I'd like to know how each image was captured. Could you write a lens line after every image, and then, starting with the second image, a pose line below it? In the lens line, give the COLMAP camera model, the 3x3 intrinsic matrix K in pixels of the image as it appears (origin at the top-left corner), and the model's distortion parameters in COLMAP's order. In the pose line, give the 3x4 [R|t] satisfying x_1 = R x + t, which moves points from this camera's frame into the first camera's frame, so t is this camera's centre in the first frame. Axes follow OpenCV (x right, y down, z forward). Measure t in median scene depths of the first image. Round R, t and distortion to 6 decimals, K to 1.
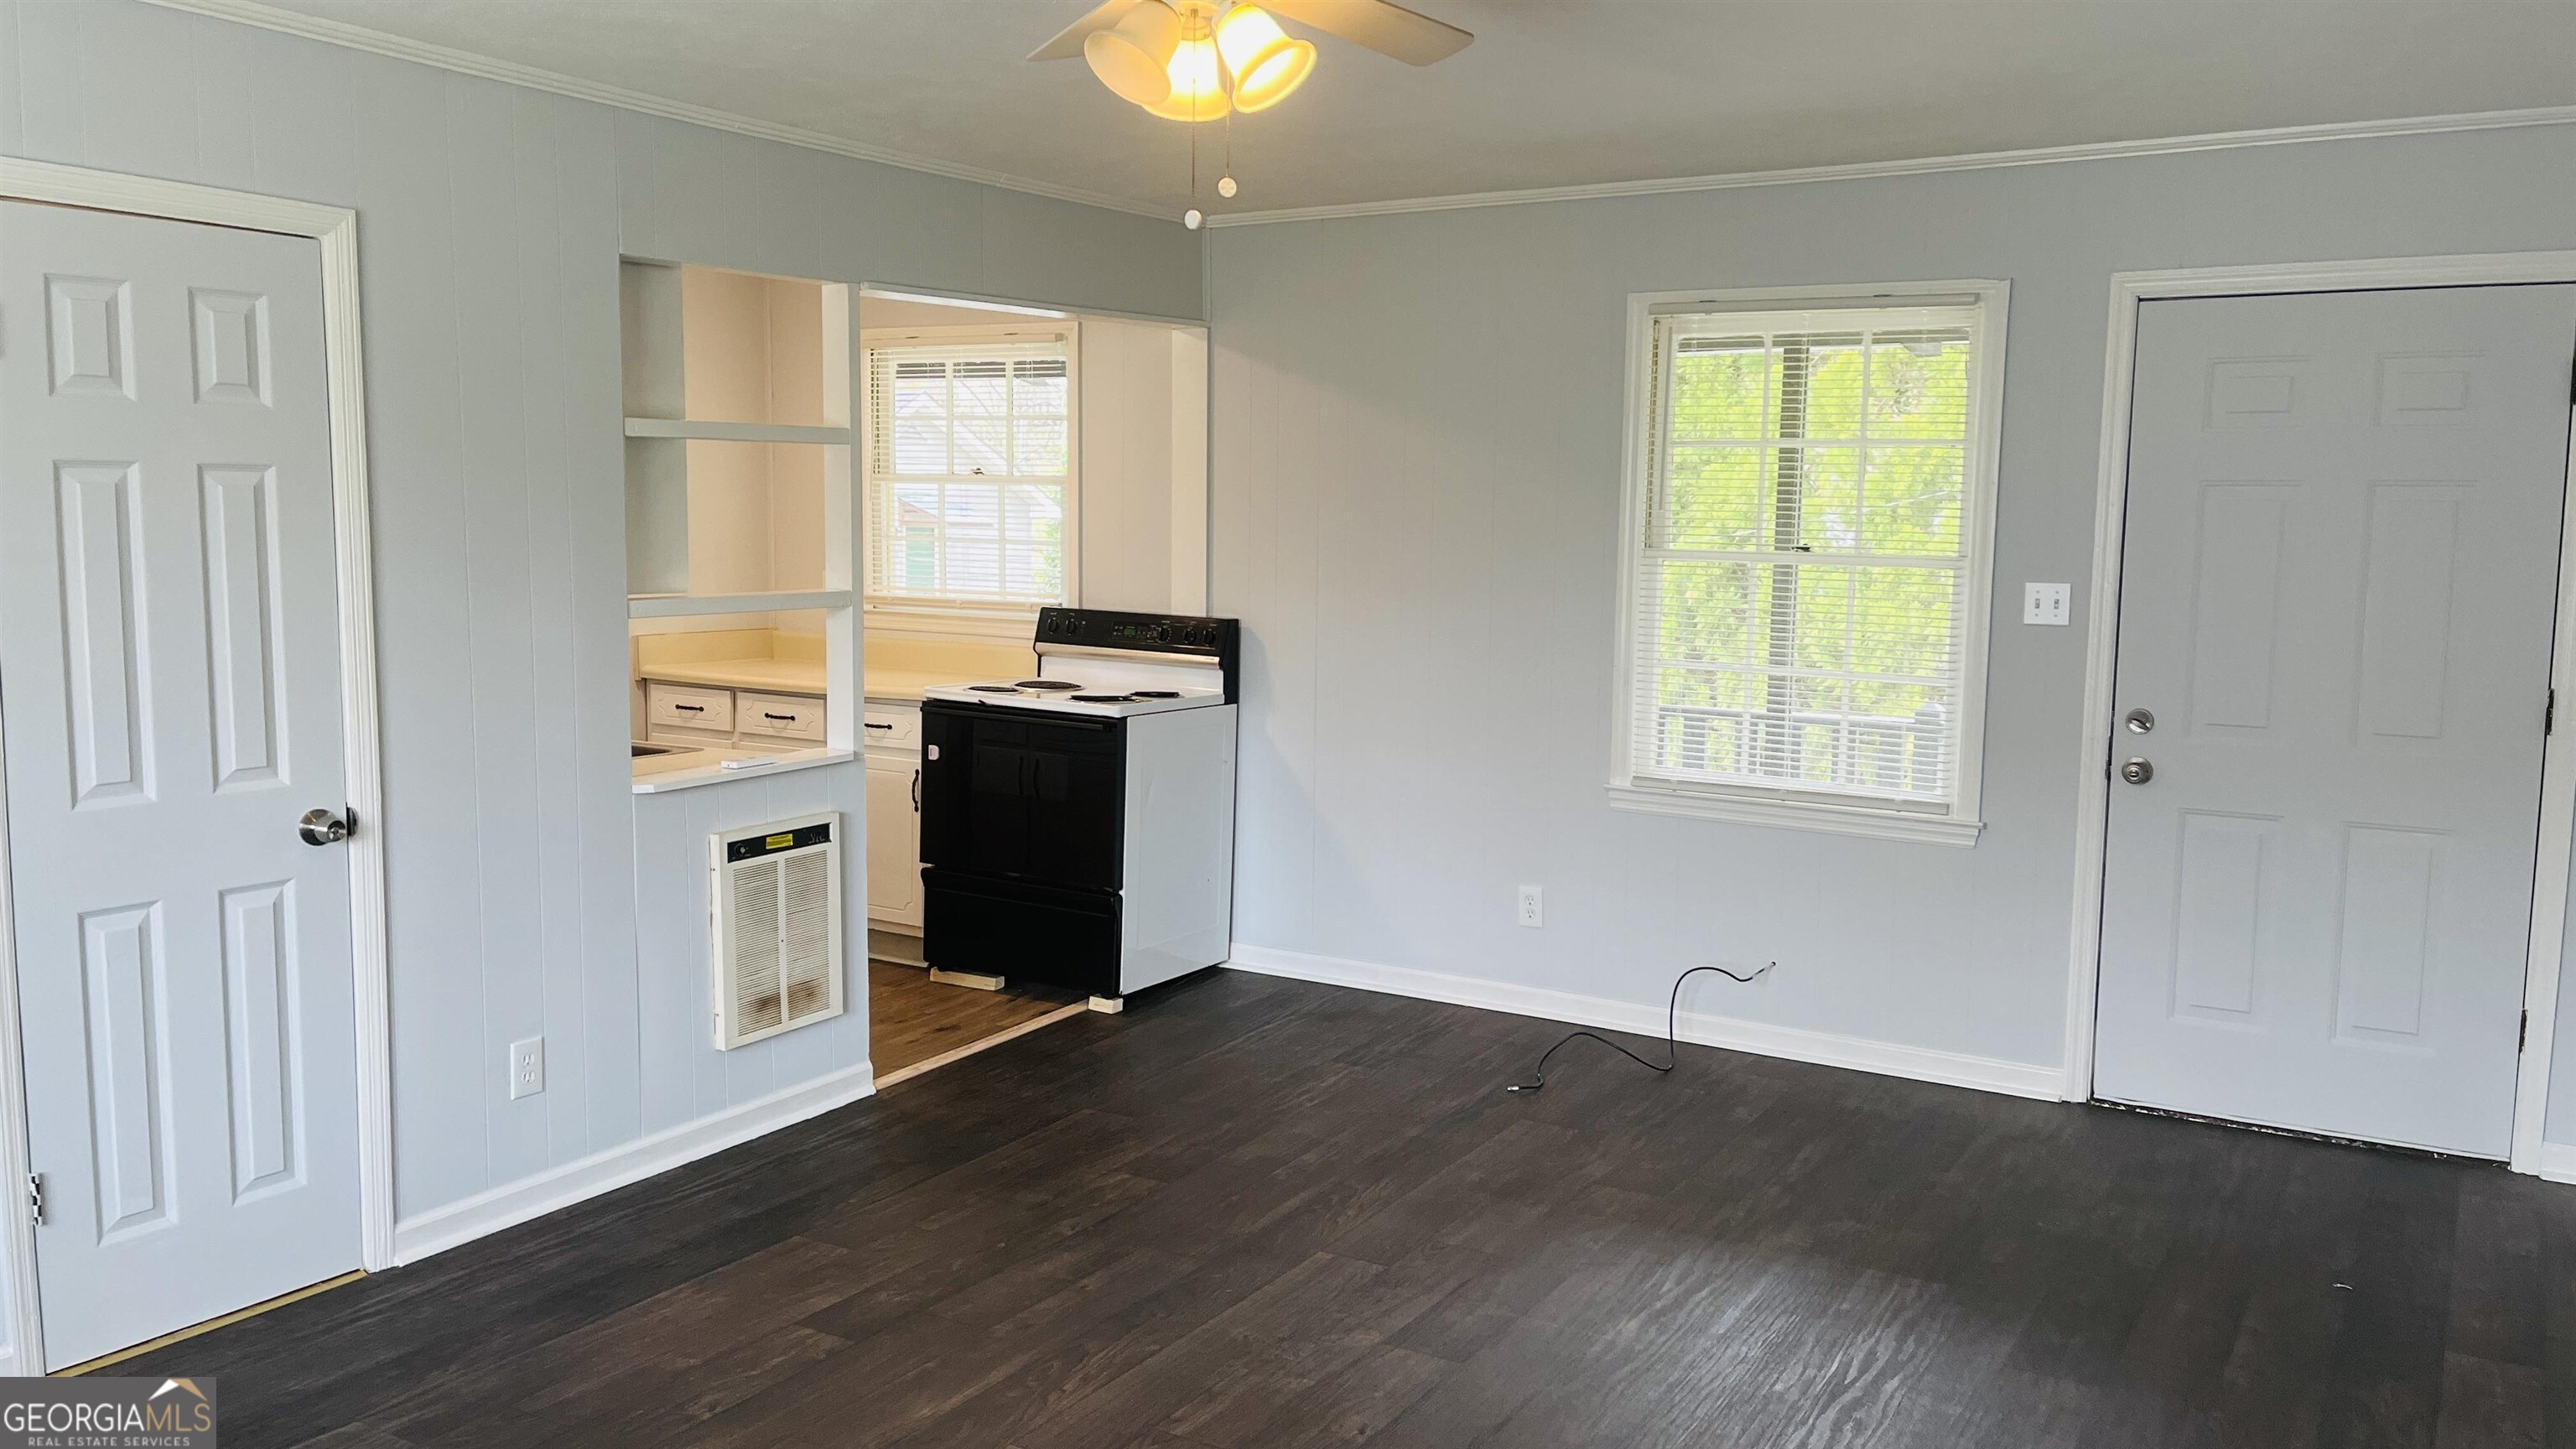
lens RADIAL K [[1952.3, 0, 1260.0], [0, 1952.3, 730.9], [0, 0, 1]] dist [0.005612, -0.000036]
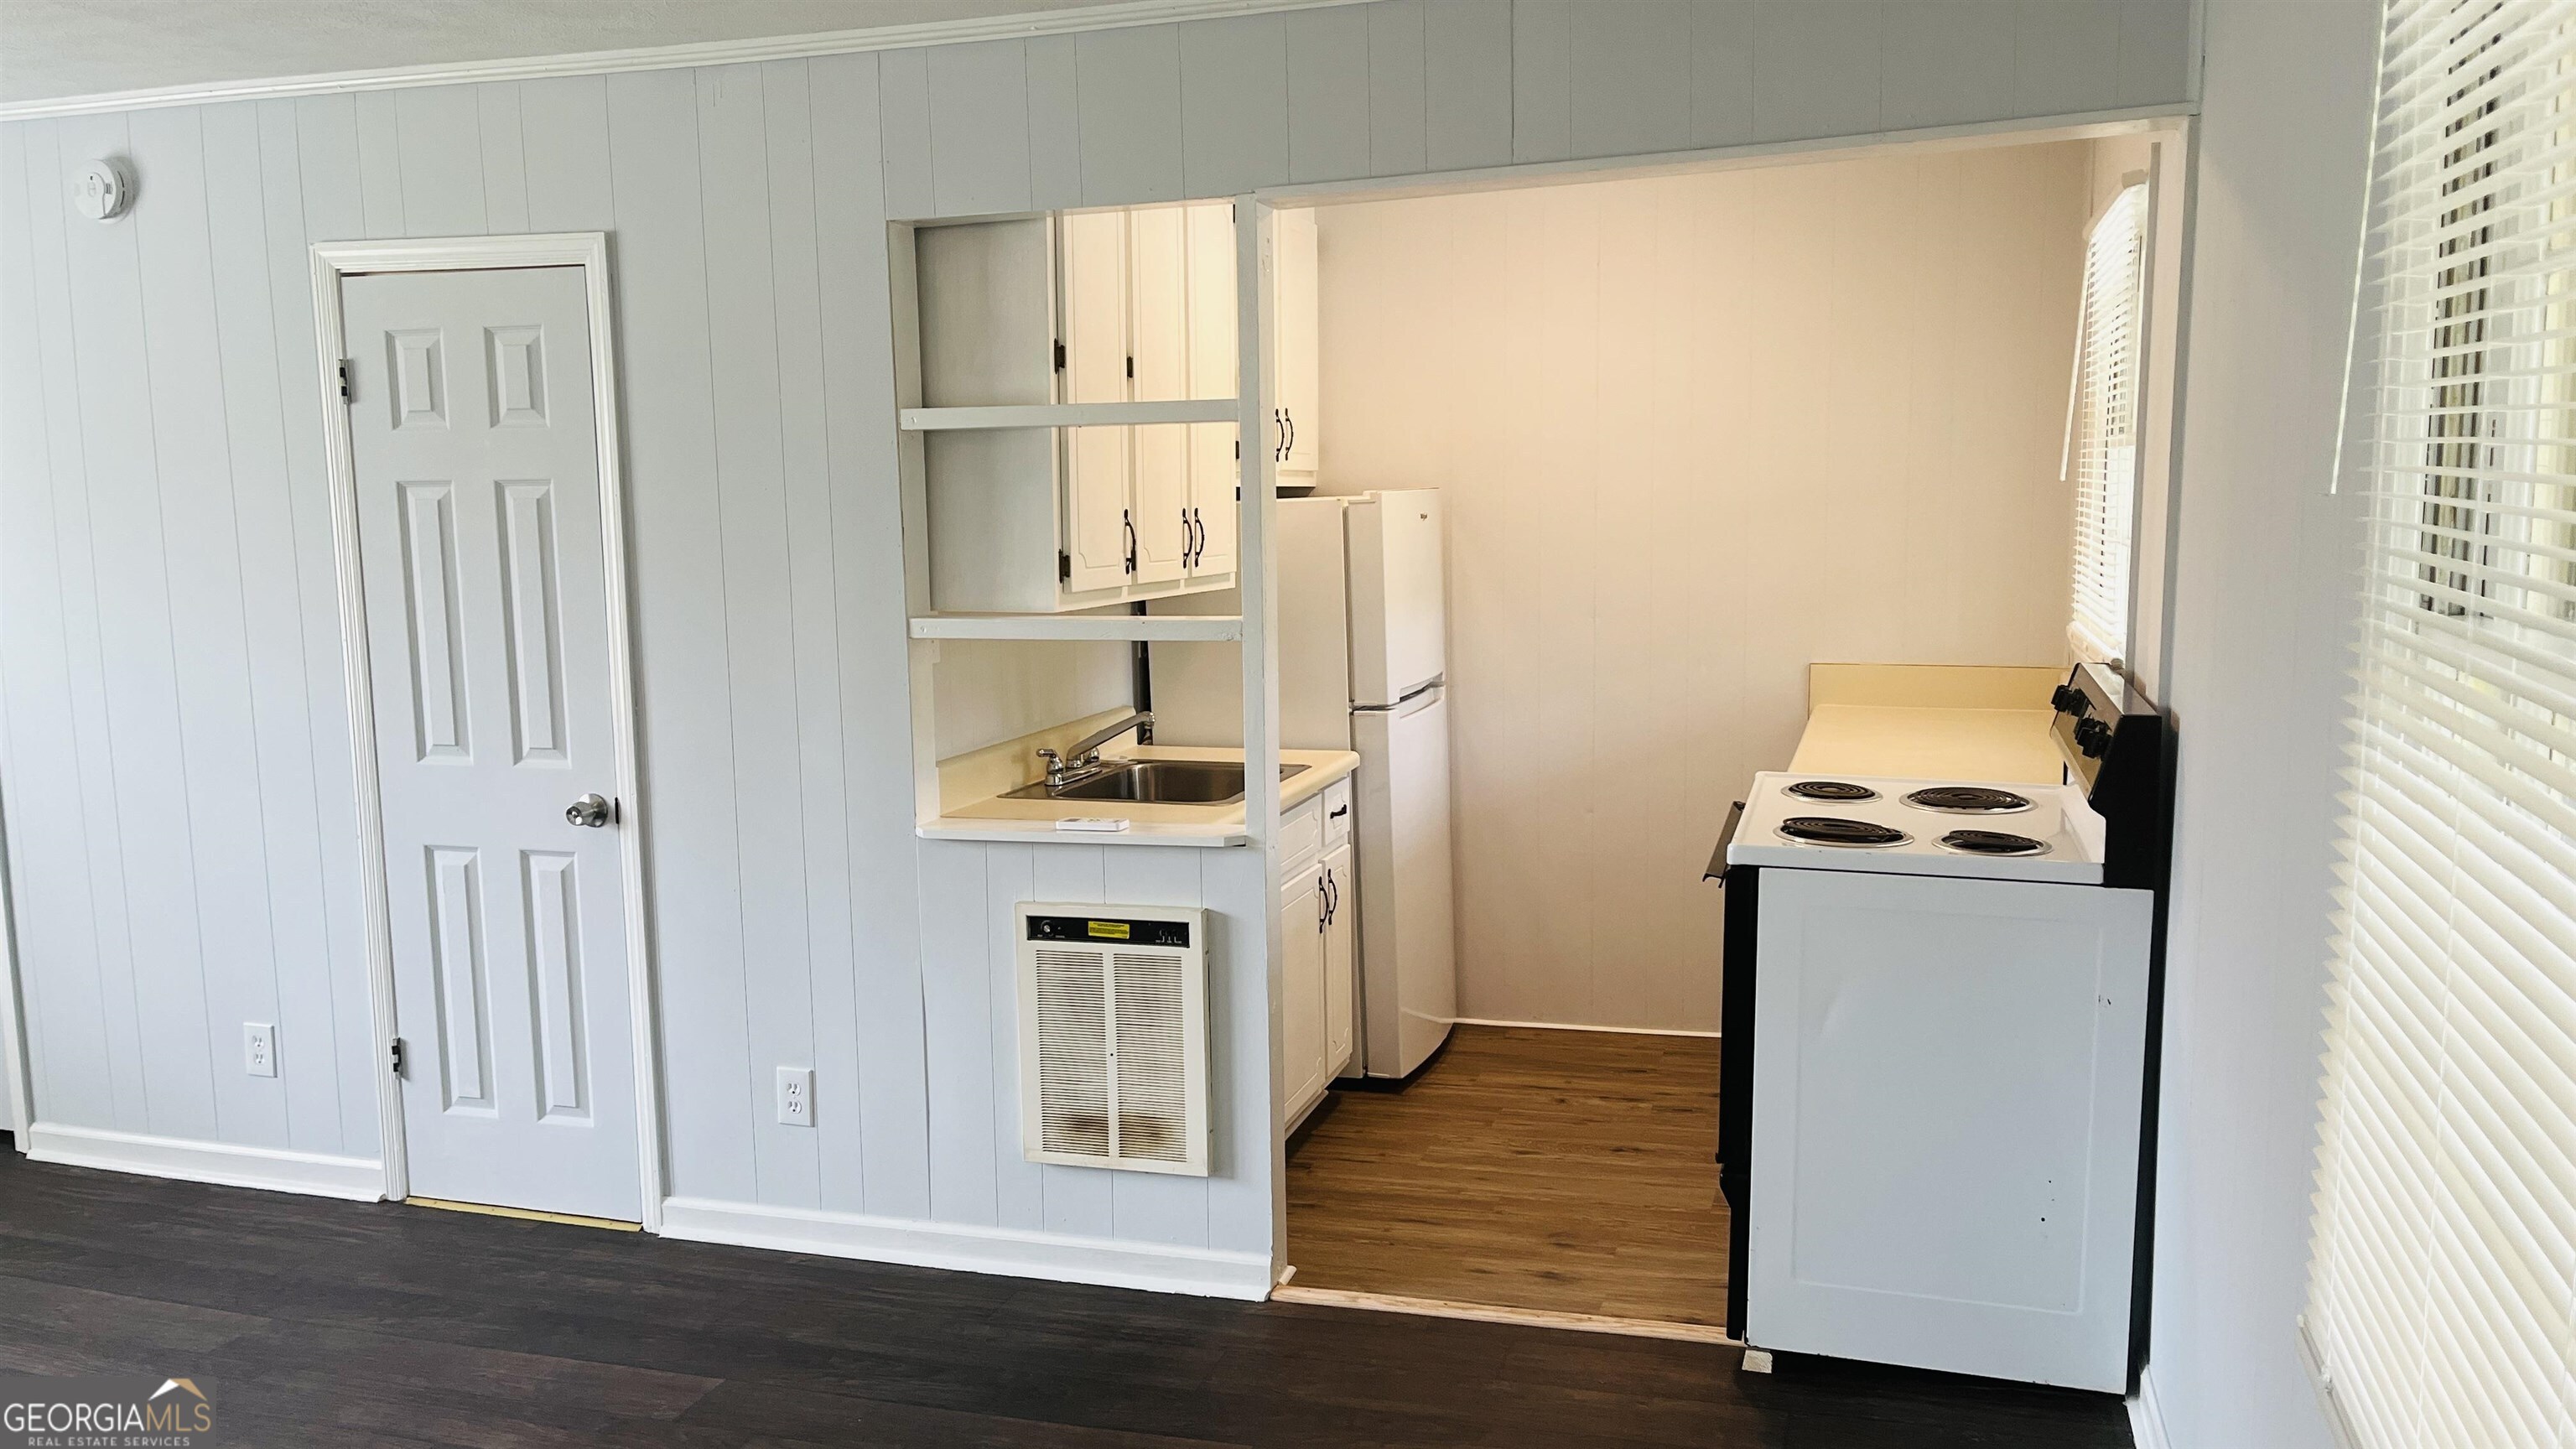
lens RADIAL K [[1950.0, 0, 1303.8], [0, 1950.0, 732.1], [0, 0, 1]] dist [0.073081, -0.086317]
pose [[0.237854, 0.102106, -0.965919, 0.533151], [-0.089822, 0.992510, 0.082798, -0.096373], [0.967139, 0.067067, 0.245243, 0.877711]]
